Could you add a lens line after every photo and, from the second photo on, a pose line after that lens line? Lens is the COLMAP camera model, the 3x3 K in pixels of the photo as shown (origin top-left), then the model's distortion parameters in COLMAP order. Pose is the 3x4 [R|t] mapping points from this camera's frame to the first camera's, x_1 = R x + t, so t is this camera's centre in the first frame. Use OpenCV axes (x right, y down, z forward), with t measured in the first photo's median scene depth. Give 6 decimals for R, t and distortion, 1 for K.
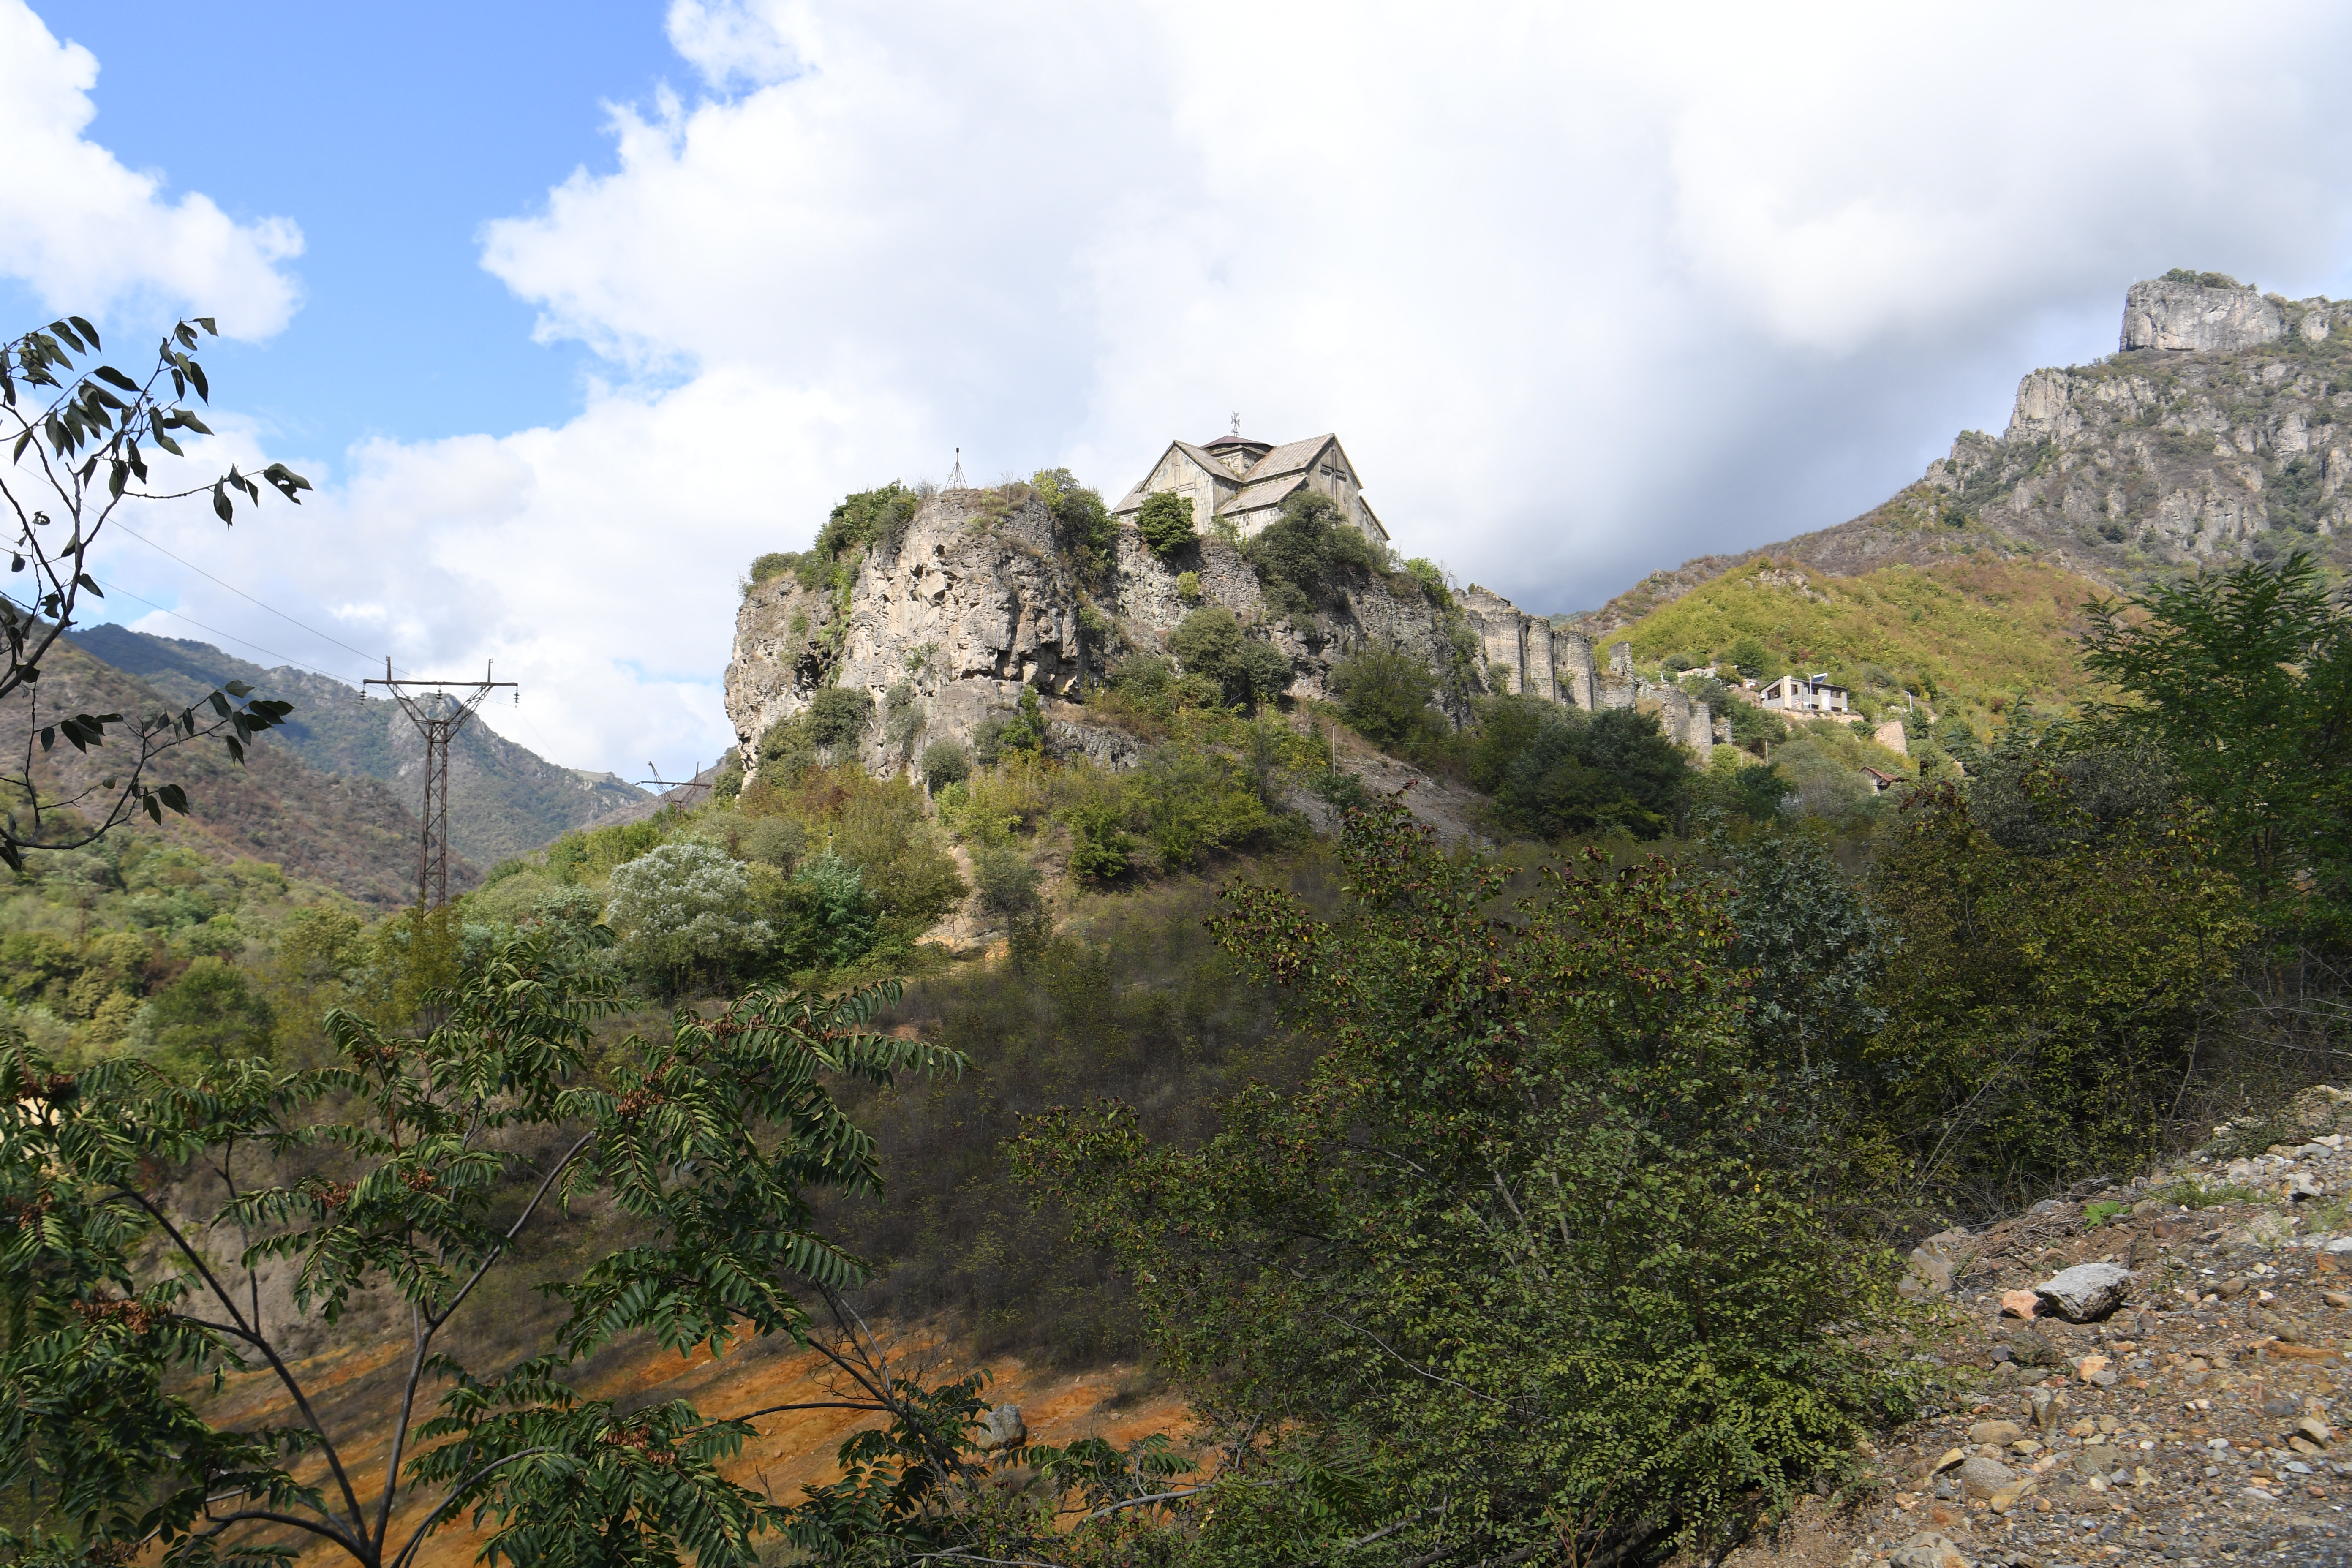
lens RADIAL K [[1968.5, 0, 1176.0], [0, 1968.5, 784.0], [0, 0, 1]] dist [0.001796, 0.003305]
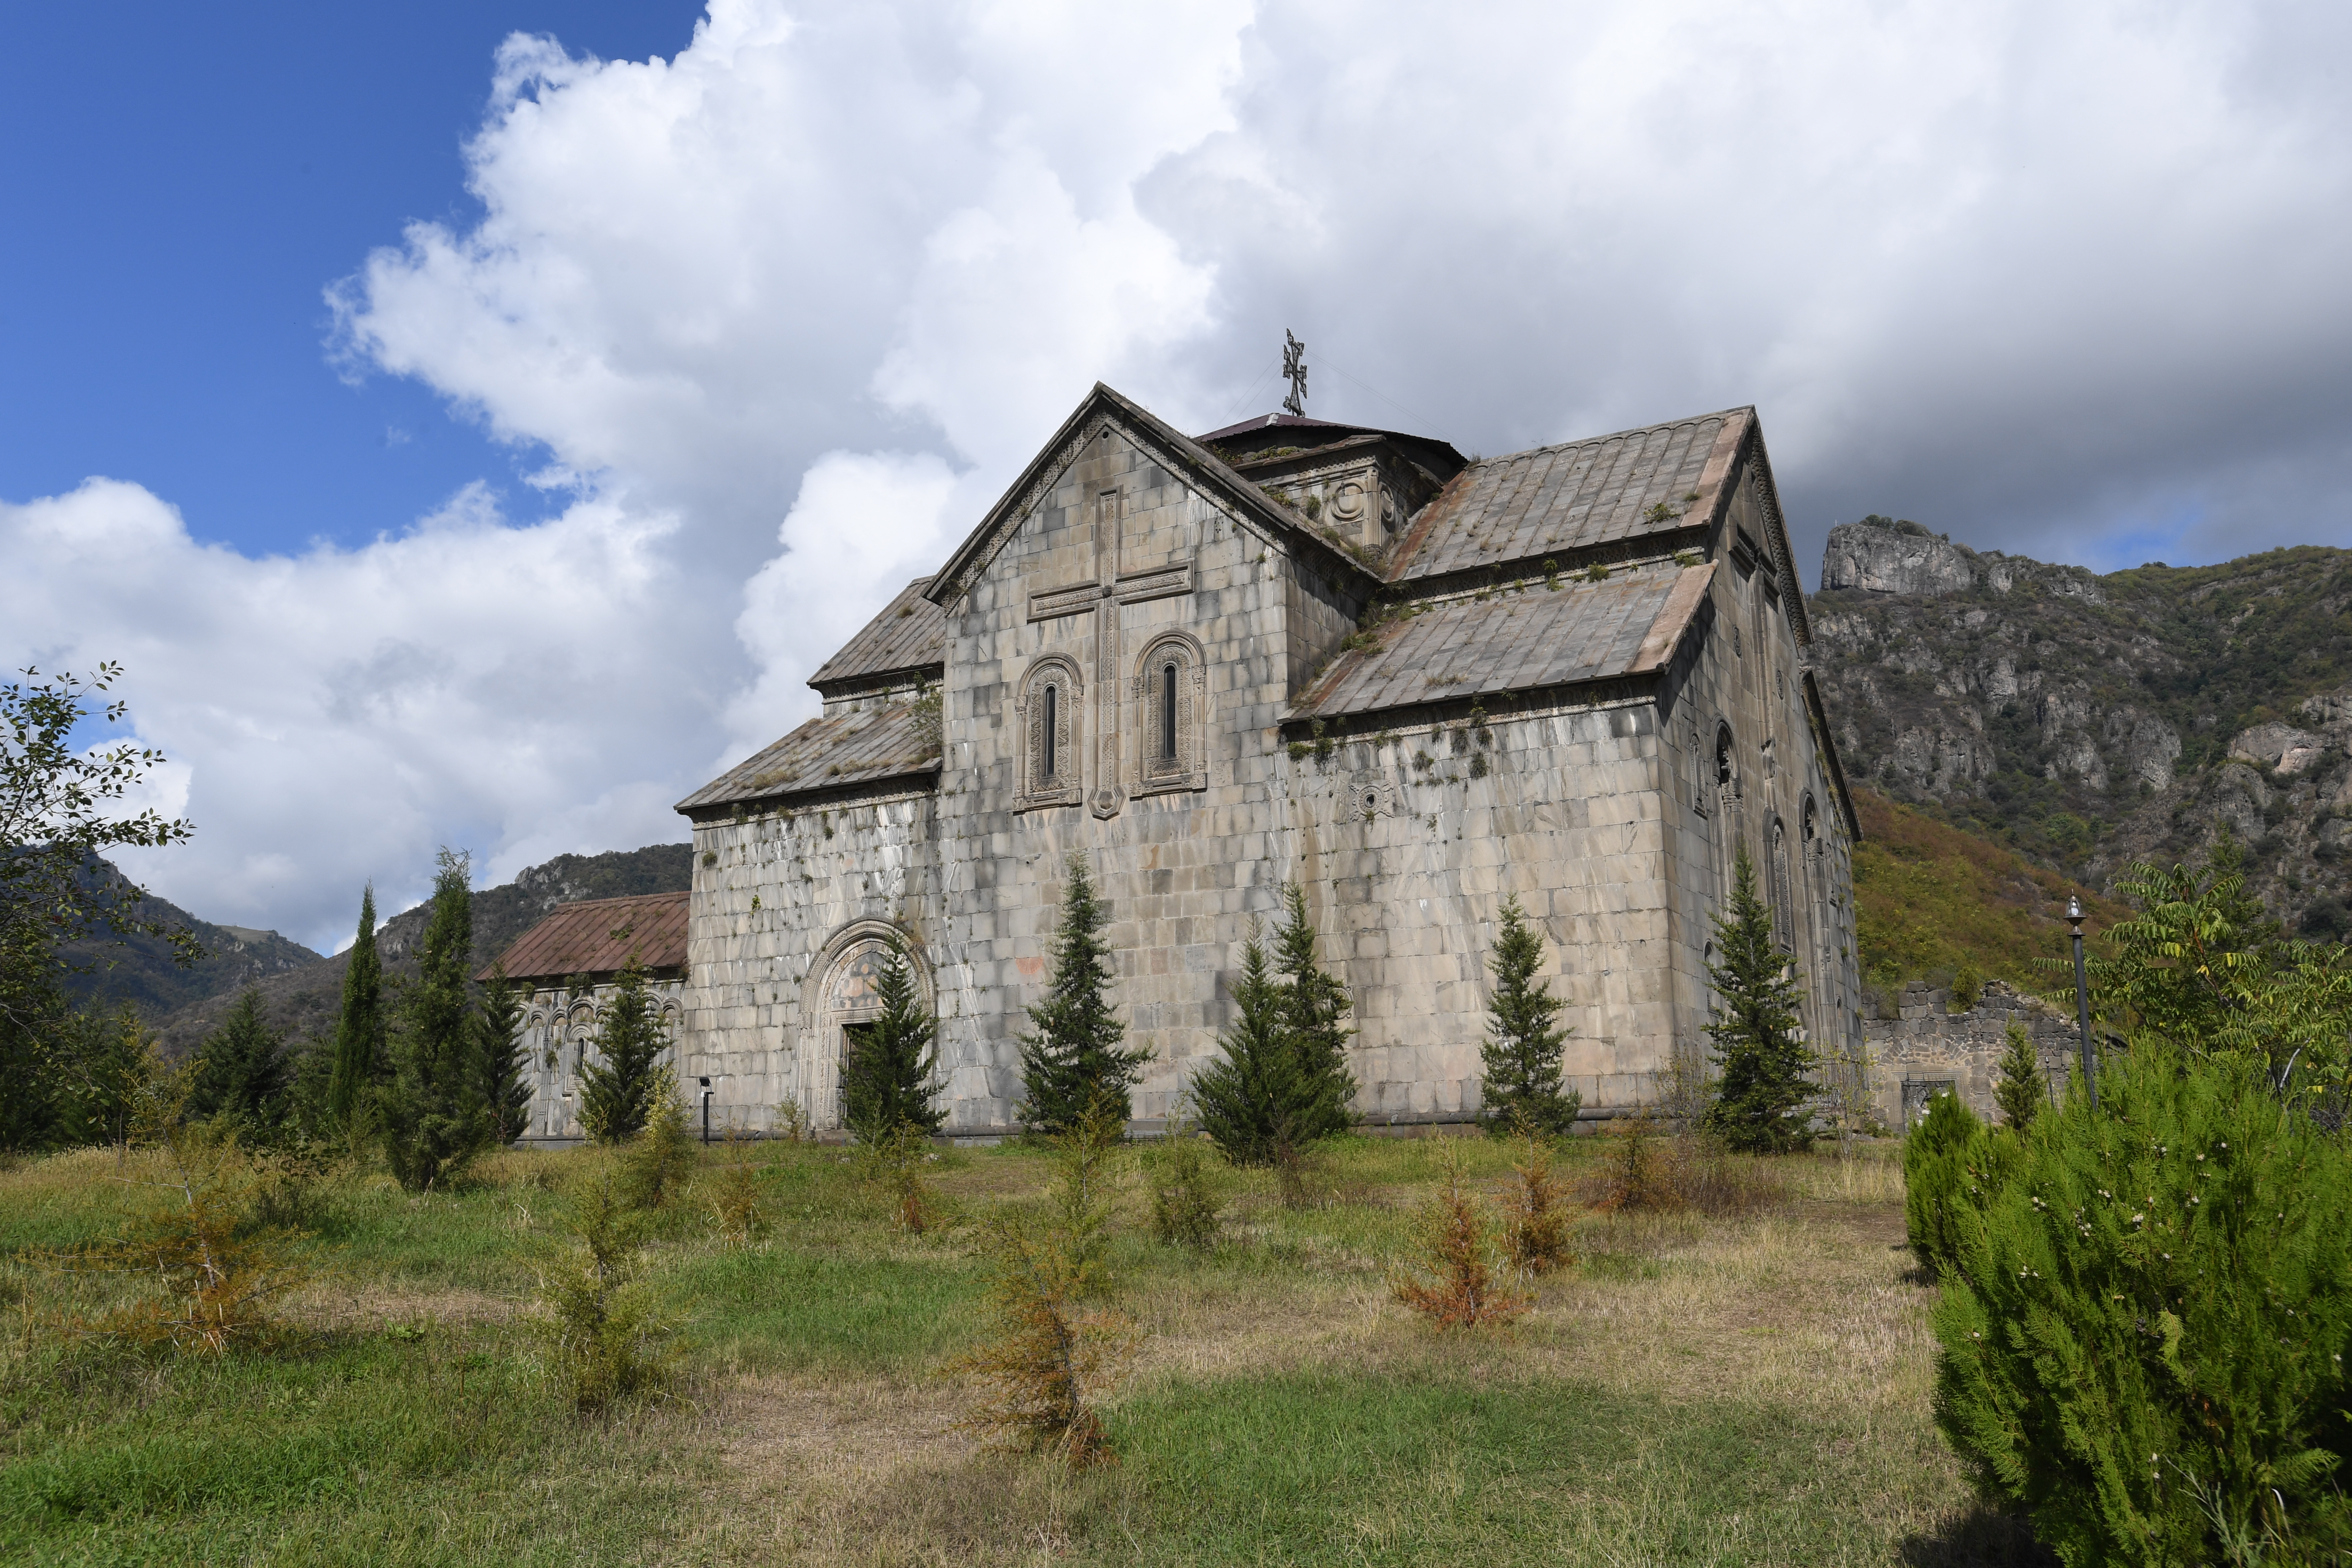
lens RADIAL K [[1856.3, 0, 1176.0], [0, 1856.3, 784.0], [0, 0, 1]] dist [-0.012908, 0.082022]
pose [[0.986388, 0.047715, 0.157356, -0.004039], [-0.032948, 0.994917, -0.095155, -0.017627], [-0.161097, 0.088675, 0.982947, 0.129399]]
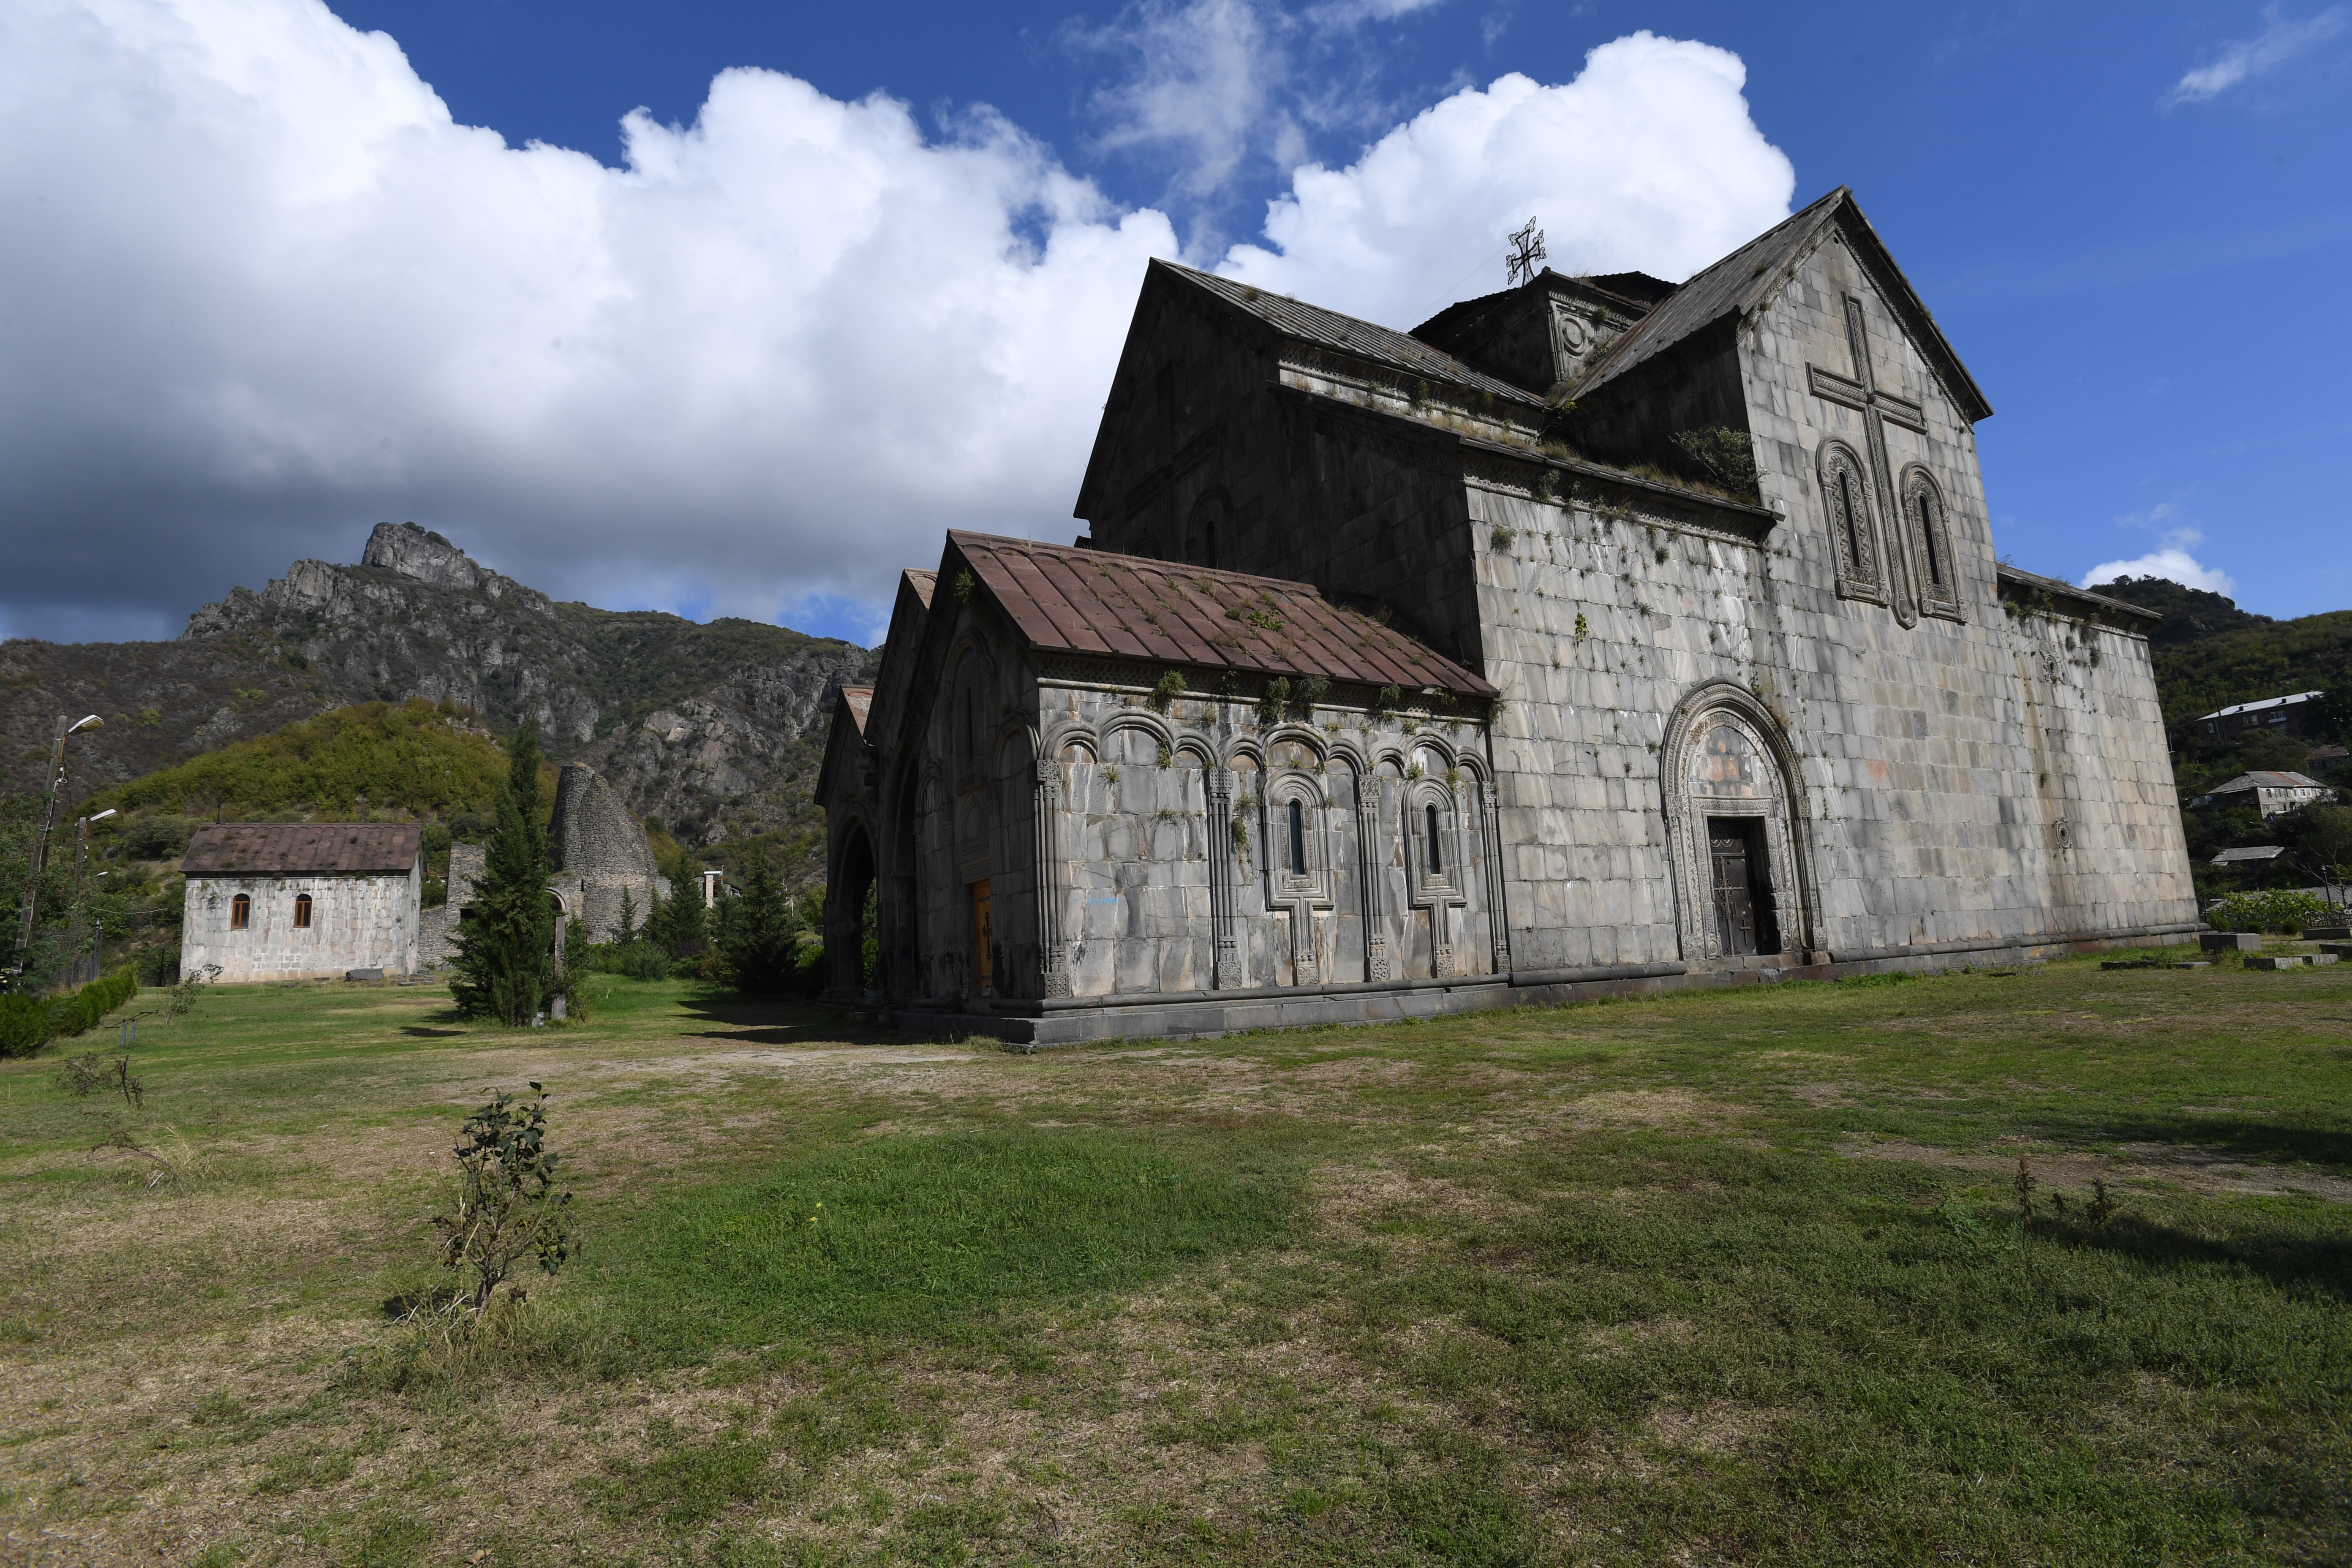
lens RADIAL K [[1135.9, 0, 1188.3], [0, 1135.9, 791.2], [0, 0, 1]] dist [-0.059212, 0.020420]
pose [[0.366329, 0.133650, 0.920837, -0.022127], [-0.077446, 0.990576, -0.112962, -0.014161], [-0.927257, -0.029934, 0.373228, 0.167188]]
